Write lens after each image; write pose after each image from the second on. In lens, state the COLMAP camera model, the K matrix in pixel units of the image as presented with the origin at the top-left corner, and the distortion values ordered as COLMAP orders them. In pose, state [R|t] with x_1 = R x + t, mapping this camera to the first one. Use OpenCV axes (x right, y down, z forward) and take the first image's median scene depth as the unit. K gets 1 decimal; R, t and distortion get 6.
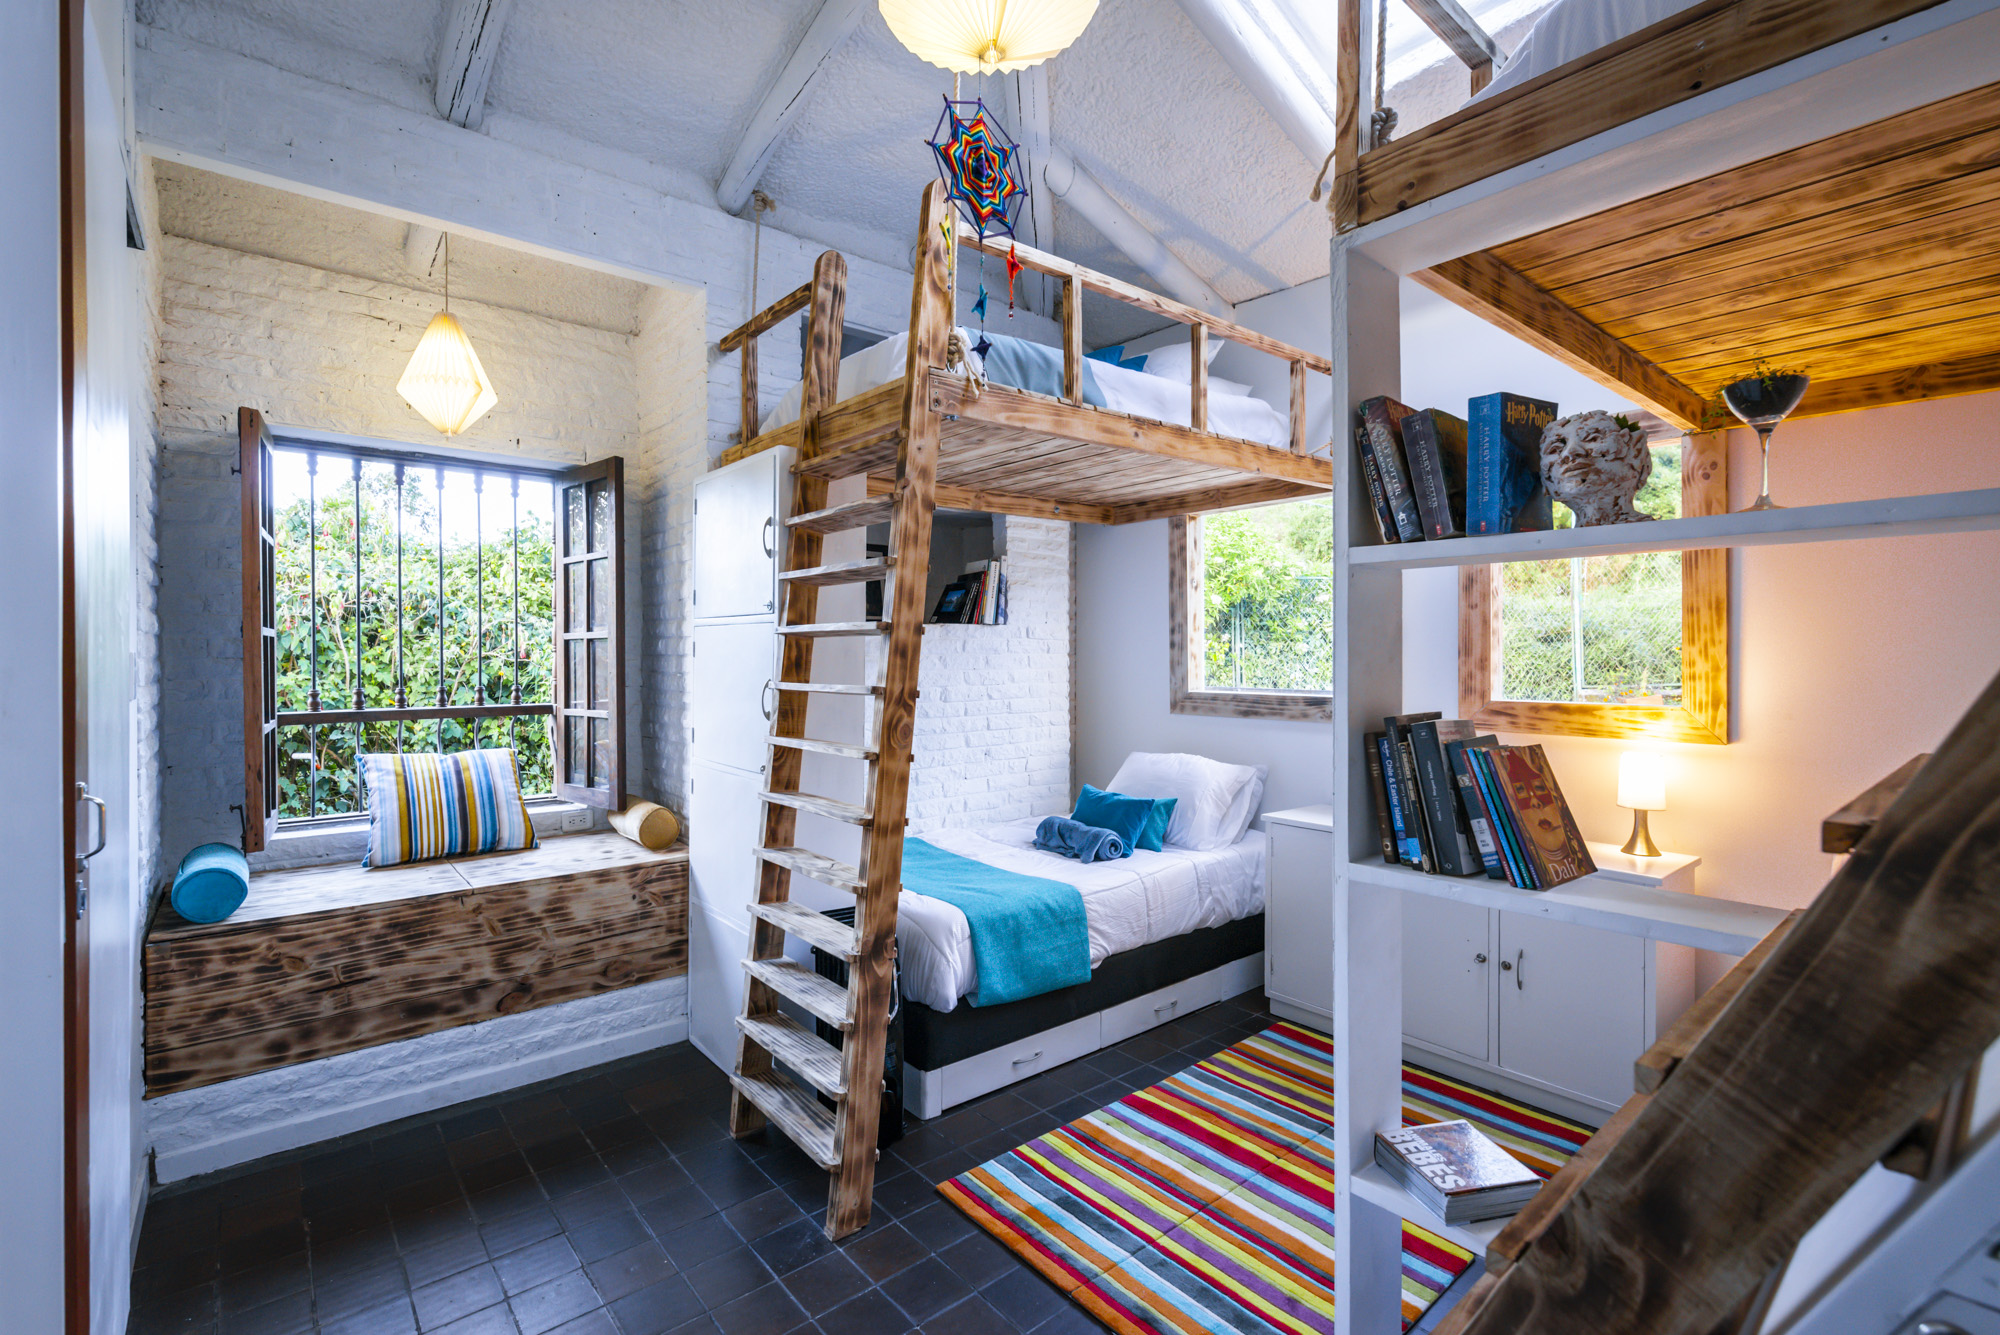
lens RADIAL K [[914.6, 0, 992.7], [0, 914.6, 661.9], [0, 0, 1]] dist [0.001978, 0.000177]
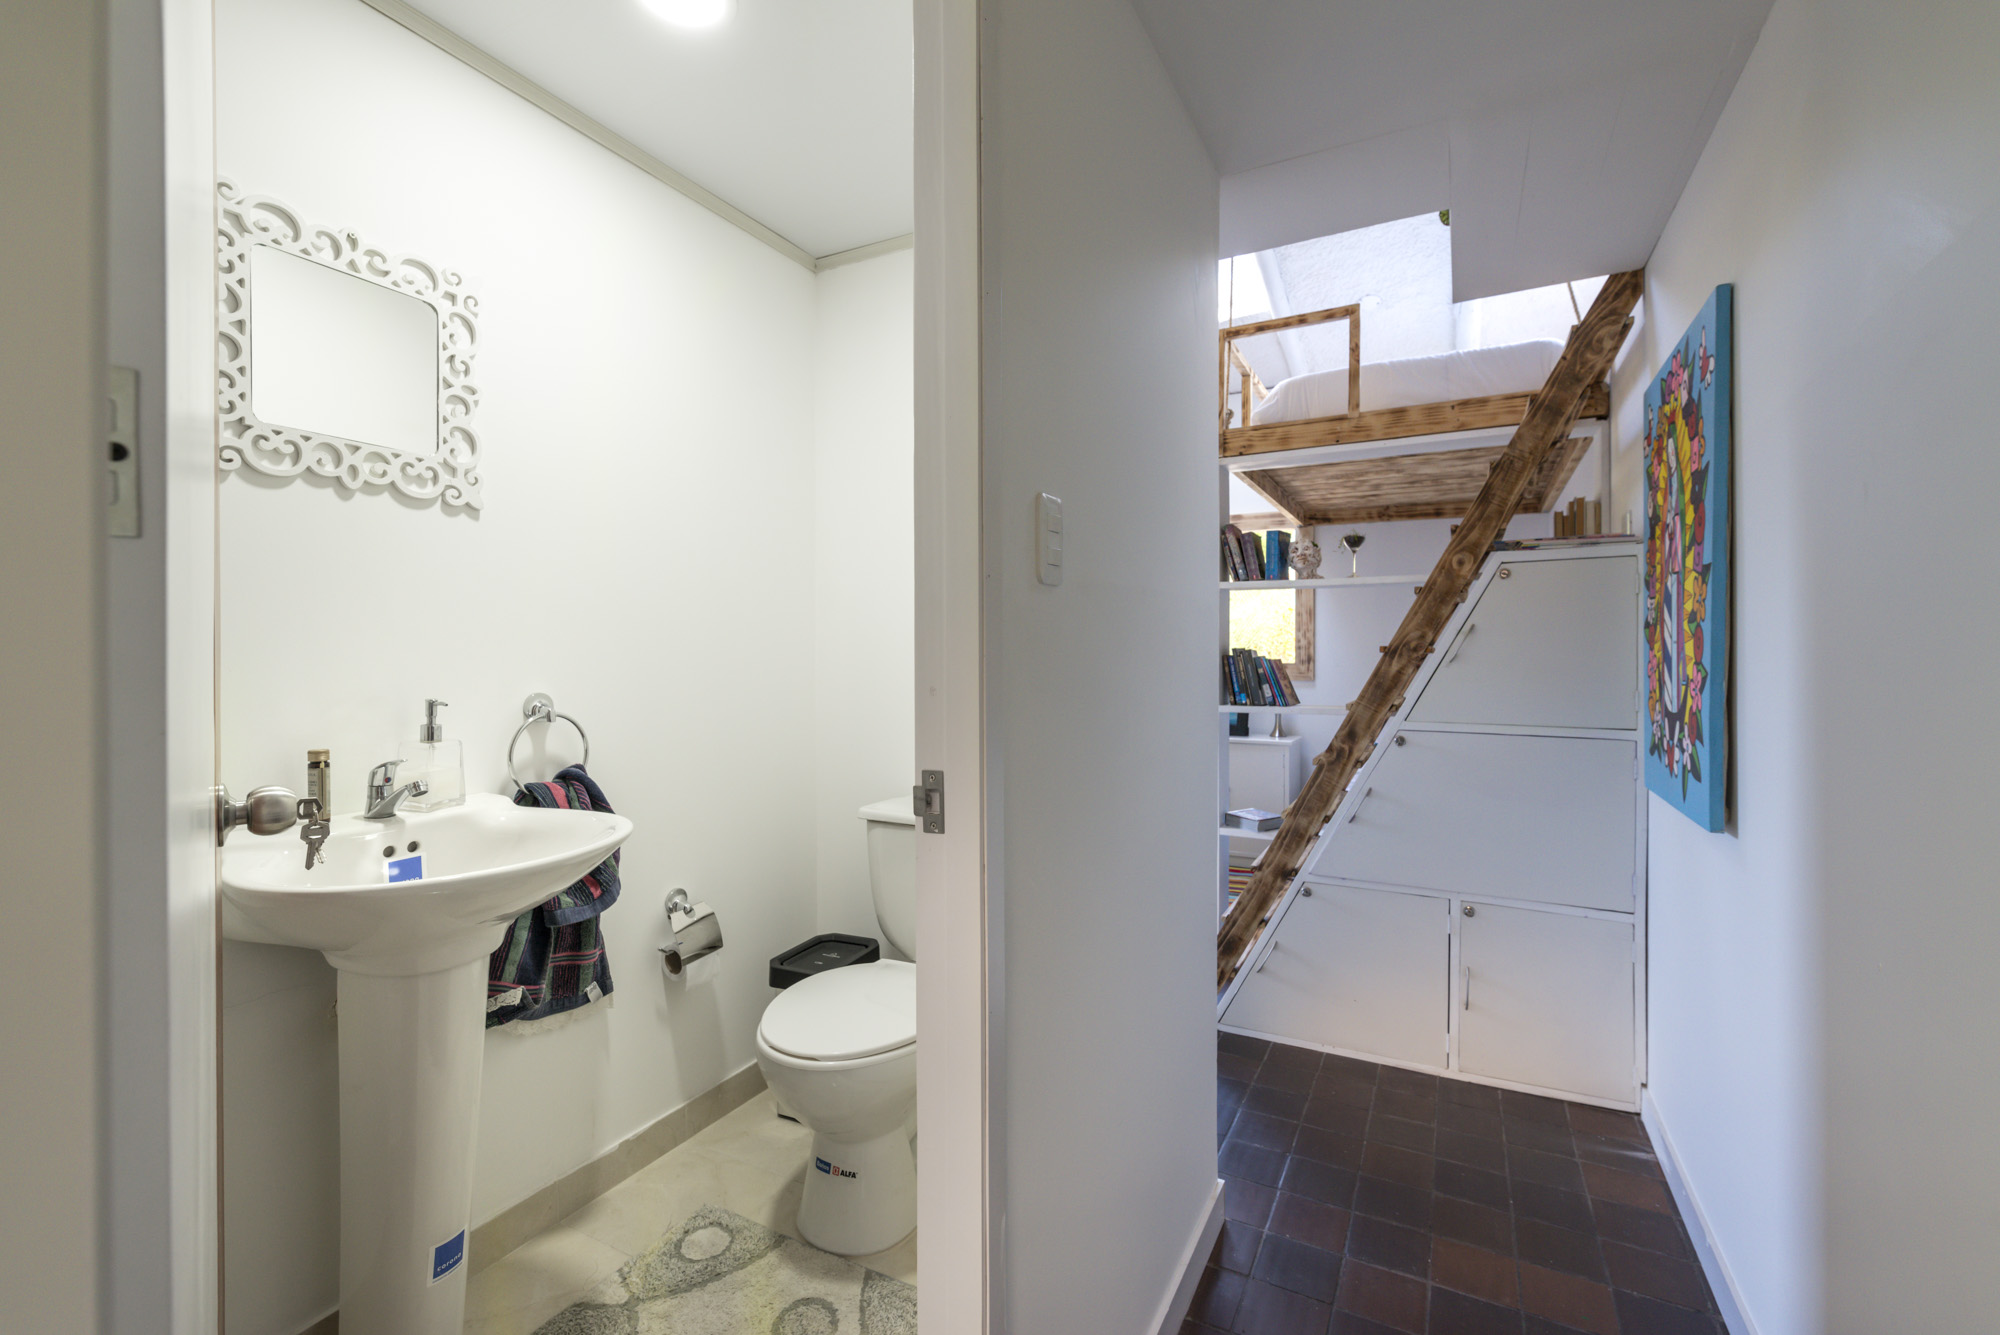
lens RADIAL K [[879.5, 0, 999.7], [0, 879.5, 663.4], [0, 0, 1]] dist [0.006858, -0.000347]
pose [[0.926281, 0.003811, 0.376815, -1.123126], [-0.003310, 0.999993, -0.001976, 0.111362], [-0.376820, 0.000583, 0.926286, -1.060920]]
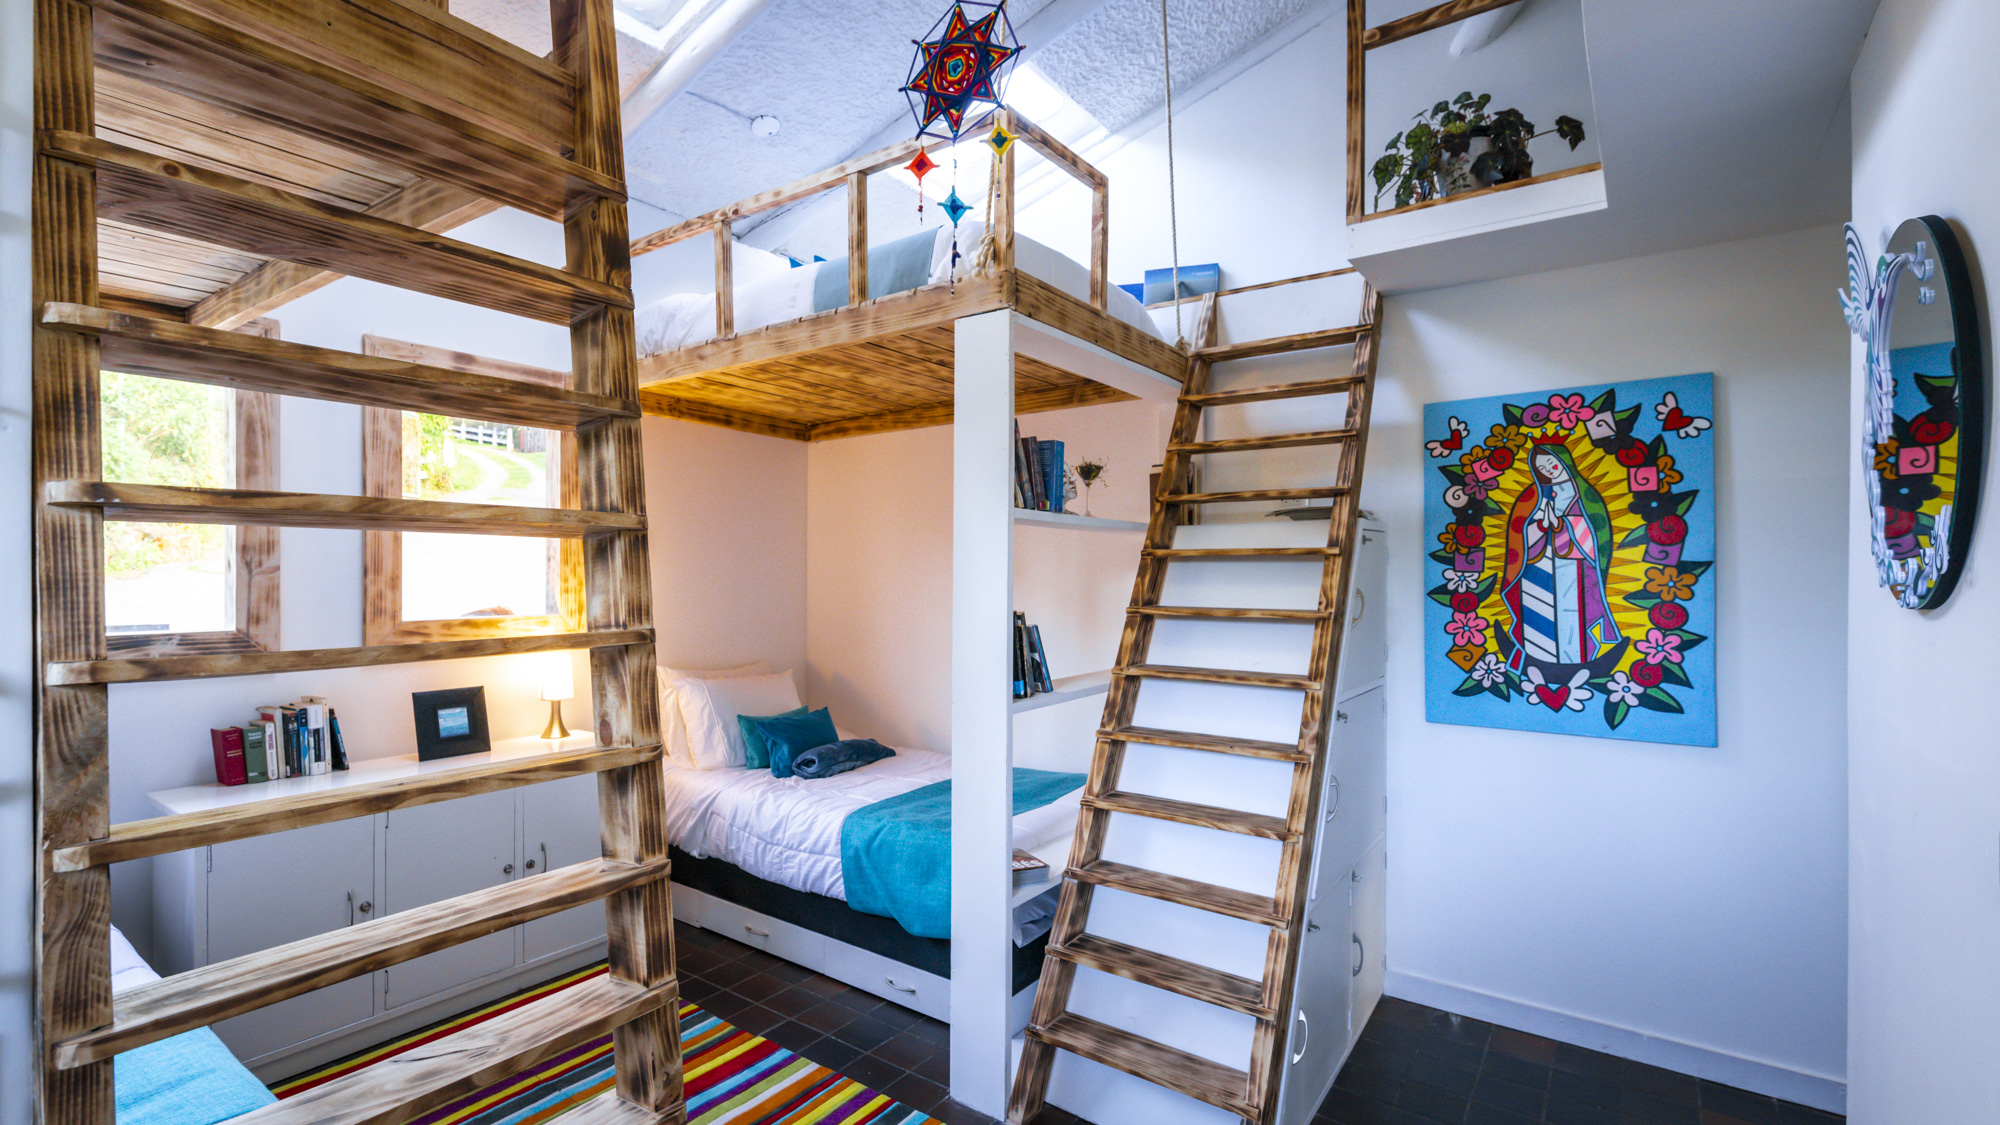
lens RADIAL K [[867.2, 0, 987.8], [0, 867.2, 570.1], [0, 0, 1]] dist [0.011111, -0.000012]
pose [[-0.236116, 0.002283, 0.971722, -1.102154], [0.006362, 0.999979, -0.000803, -0.013693], [-0.971704, 0.005992, -0.236126, 1.431060]]
